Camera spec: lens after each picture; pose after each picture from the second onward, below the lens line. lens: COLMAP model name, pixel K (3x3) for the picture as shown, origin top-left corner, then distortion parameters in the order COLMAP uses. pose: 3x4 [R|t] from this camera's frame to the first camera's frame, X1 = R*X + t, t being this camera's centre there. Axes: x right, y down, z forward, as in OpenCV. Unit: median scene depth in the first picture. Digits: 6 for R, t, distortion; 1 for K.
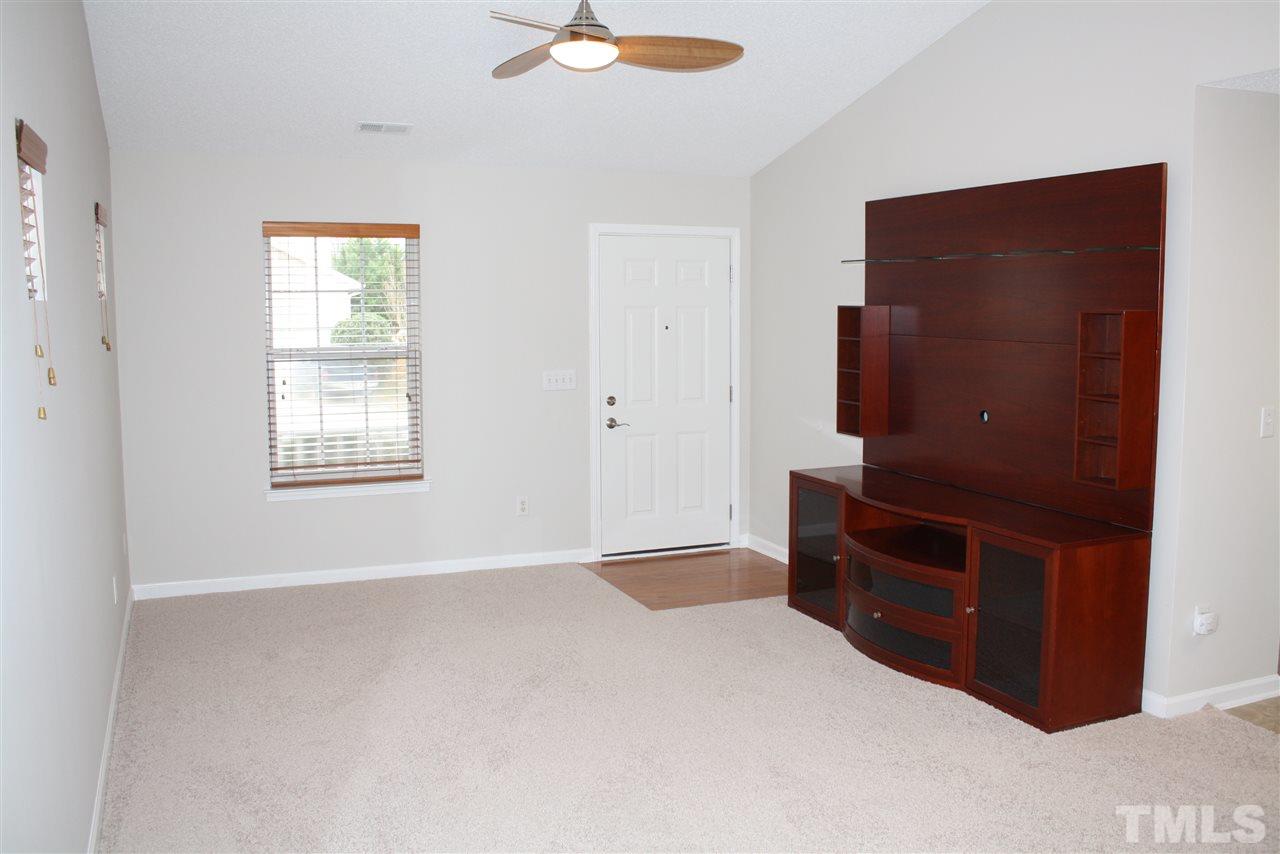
lens RADIAL K [[1088.3, 0, 635.3], [0, 1088.3, 424.6], [0, 0, 1]] dist [-0.162767, 0.144439]
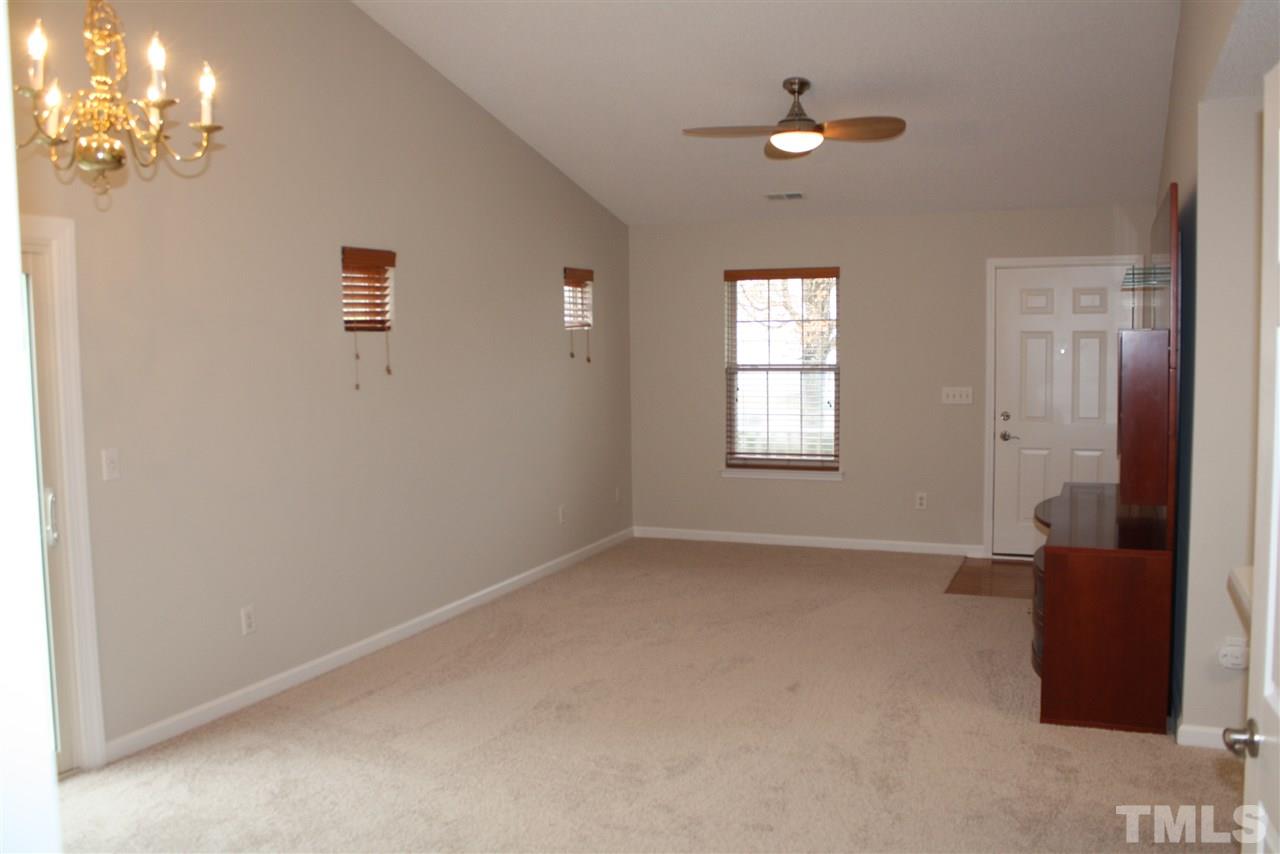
lens RADIAL K [[1088.3, 0, 635.3], [0, 1088.3, 424.6], [0, 0, 1]] dist [-0.162767, 0.144439]
pose [[0.695208, 0.050747, -0.717015, 0.544330], [-0.064700, 0.997874, 0.007893, 0.003031], [0.715891, 0.040903, 0.697013, -0.039645]]
